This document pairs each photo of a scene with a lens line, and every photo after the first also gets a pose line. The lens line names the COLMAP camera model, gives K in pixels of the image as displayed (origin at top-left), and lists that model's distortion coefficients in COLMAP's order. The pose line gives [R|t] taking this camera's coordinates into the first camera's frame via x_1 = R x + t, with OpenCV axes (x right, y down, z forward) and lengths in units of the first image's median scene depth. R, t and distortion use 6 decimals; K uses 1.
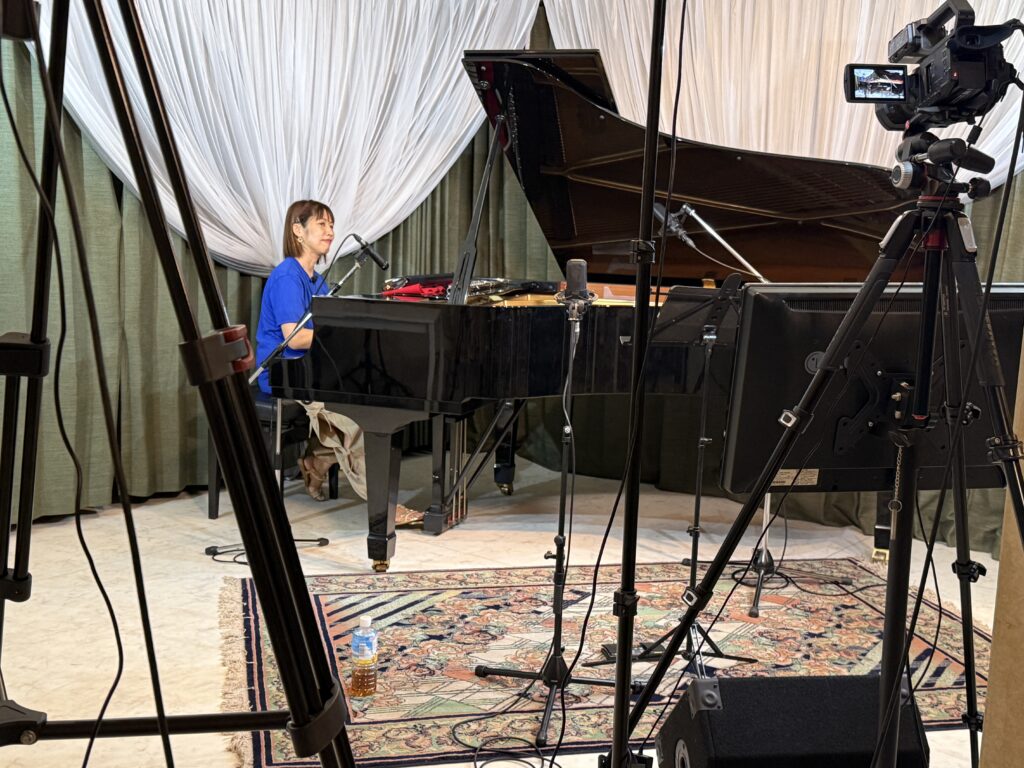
lens RADIAL K [[1268.0, 0, 512.0], [0, 1268.0, 384.0], [0, 0, 1]] dist [0.155810, -0.001911]
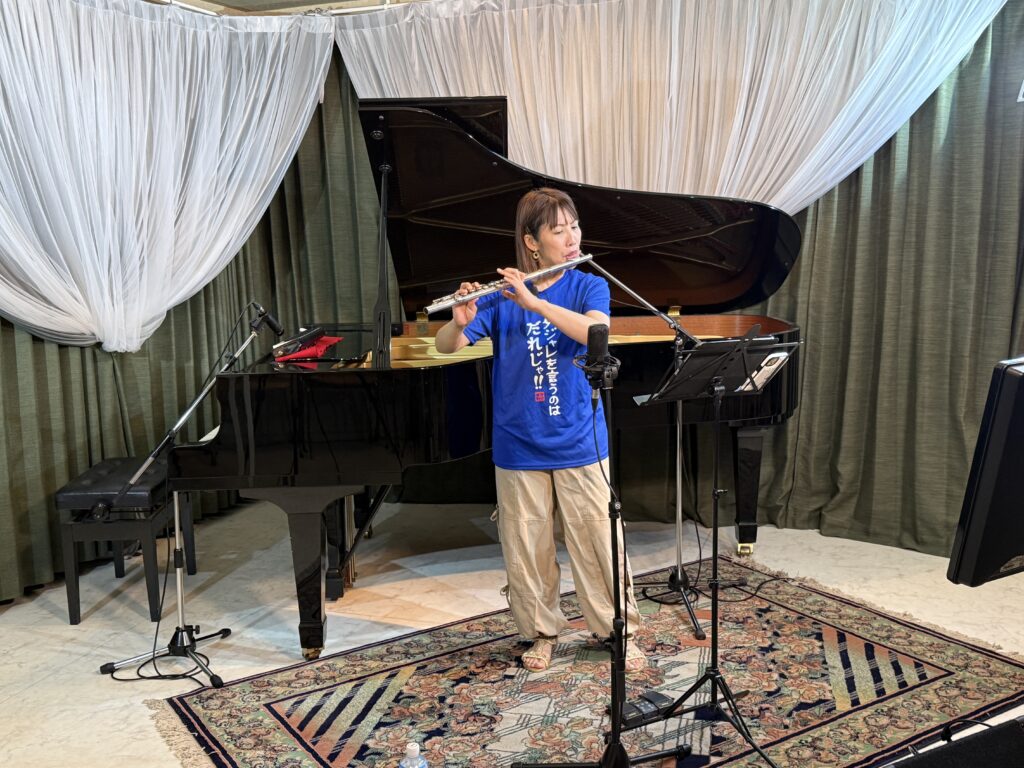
lens RADIAL K [[1082.6, 0, 512.0], [0, 1082.6, 384.0], [0, 0, 1]] dist [0.156762, -0.290090]
pose [[0.938226, -0.108406, 0.328603, -0.195951], [0.102215, 0.994107, 0.036111, -0.062700], [-0.330581, -0.000293, 0.943778, 0.183821]]
